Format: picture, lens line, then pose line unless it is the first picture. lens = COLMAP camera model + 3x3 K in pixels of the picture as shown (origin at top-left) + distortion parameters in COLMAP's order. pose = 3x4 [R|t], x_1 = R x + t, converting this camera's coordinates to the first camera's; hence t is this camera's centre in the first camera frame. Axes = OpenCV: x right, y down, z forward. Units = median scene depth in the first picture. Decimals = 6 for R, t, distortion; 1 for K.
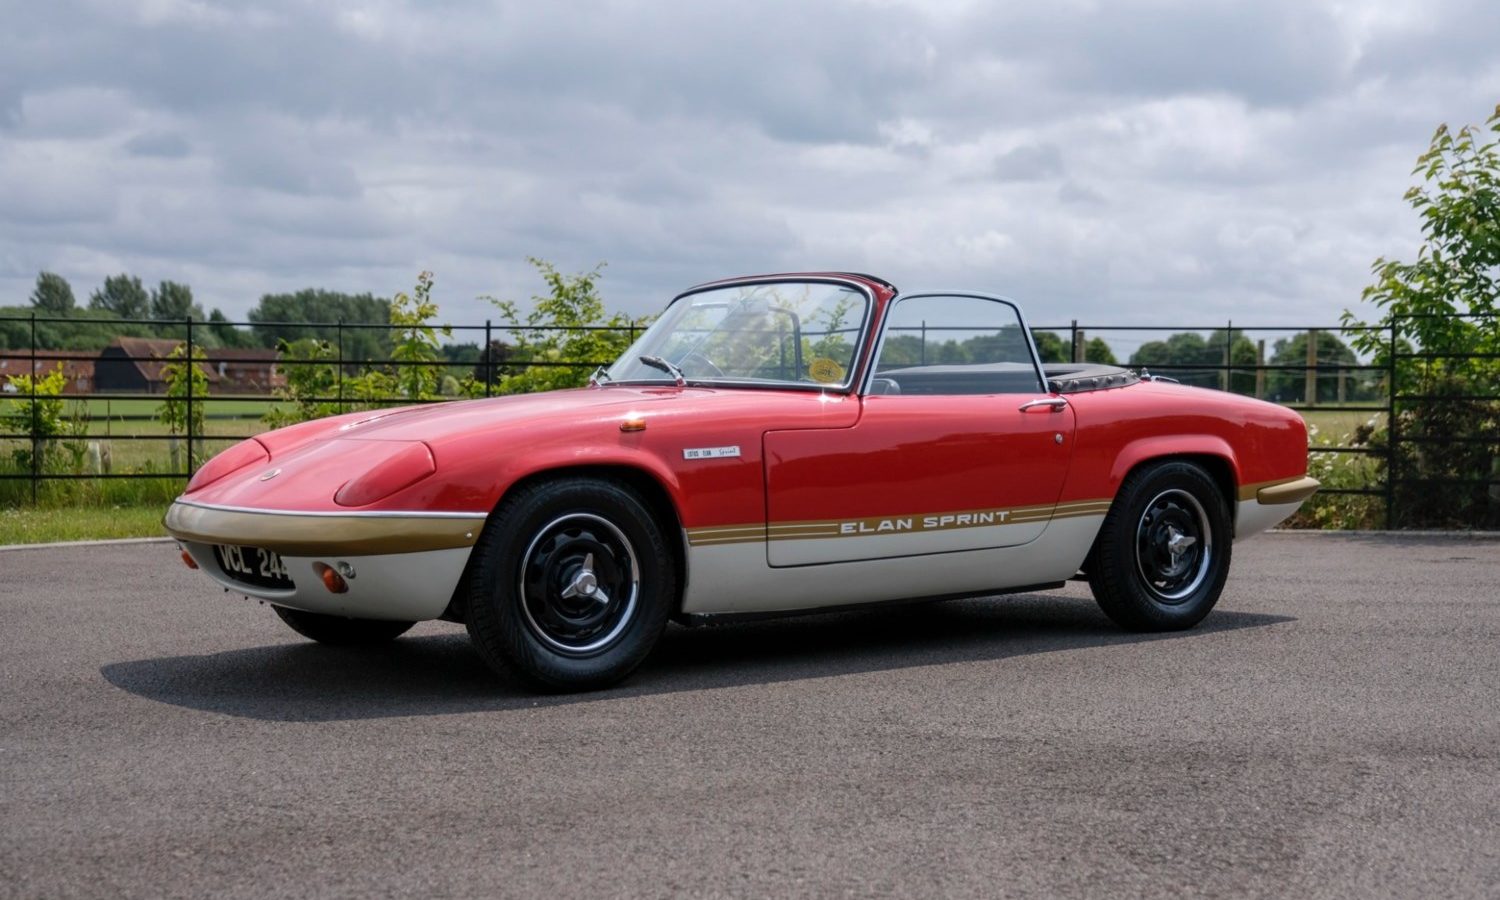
lens RADIAL K [[2240.3, 0, 750.0], [0, 2240.3, 450.0], [0, 0, 1]] dist [-0.027677, 0.029684]
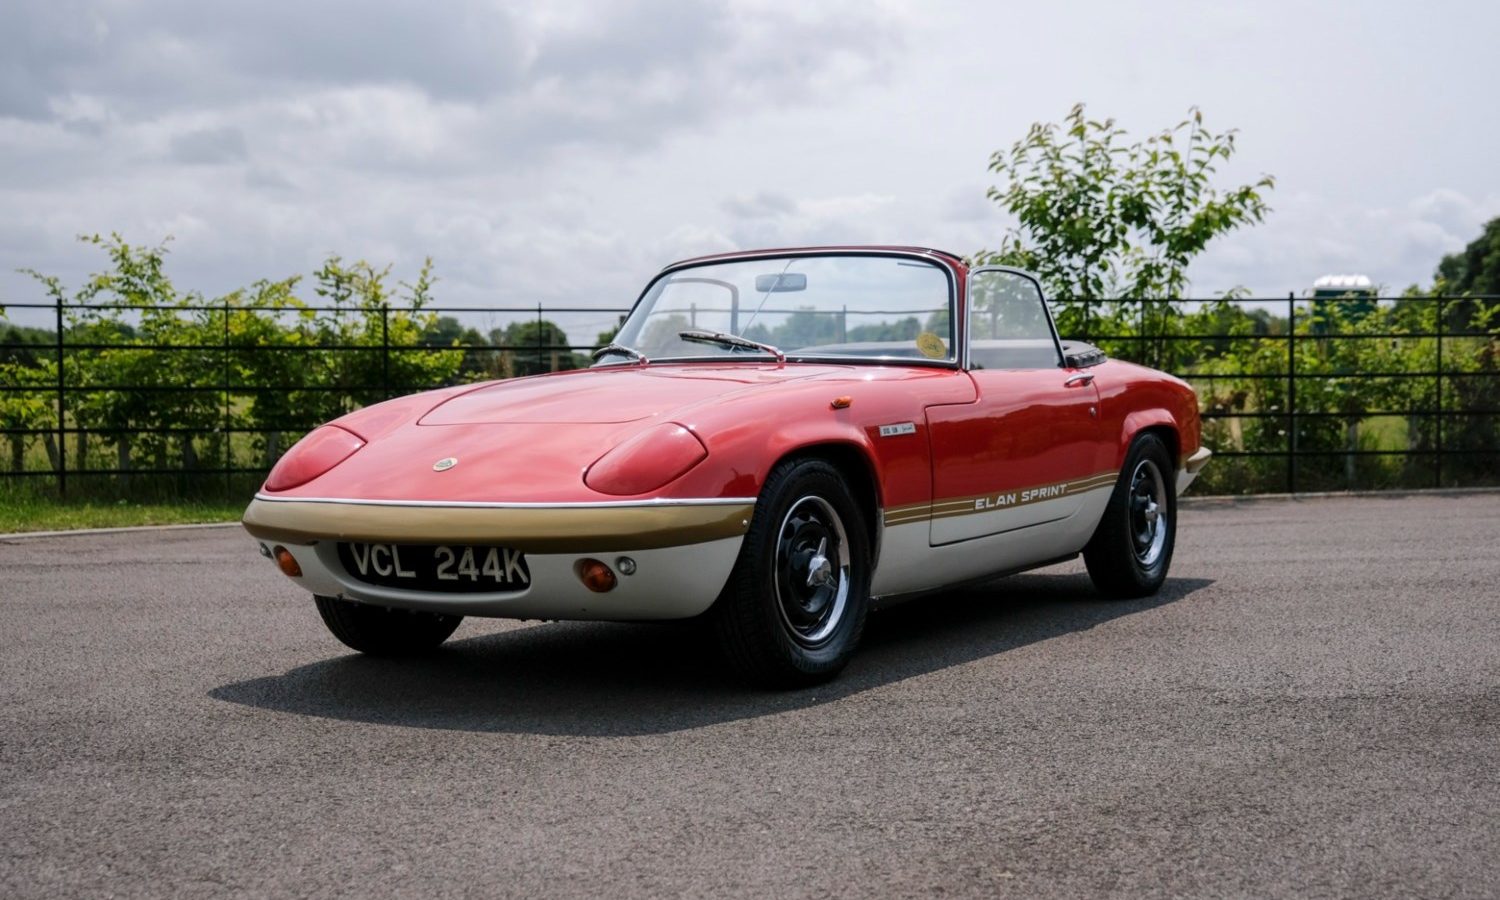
lens RADIAL K [[2189.8, 0, 897.8], [0, 2189.8, 455.3], [0, 0, 1]] dist [0.014502, 0.140186]
pose [[0.908412, -0.023028, 0.417442, -0.351399], [0.019394, 0.999728, 0.012944, 0.000047], [-0.417627, -0.003663, 0.908611, 0.120470]]
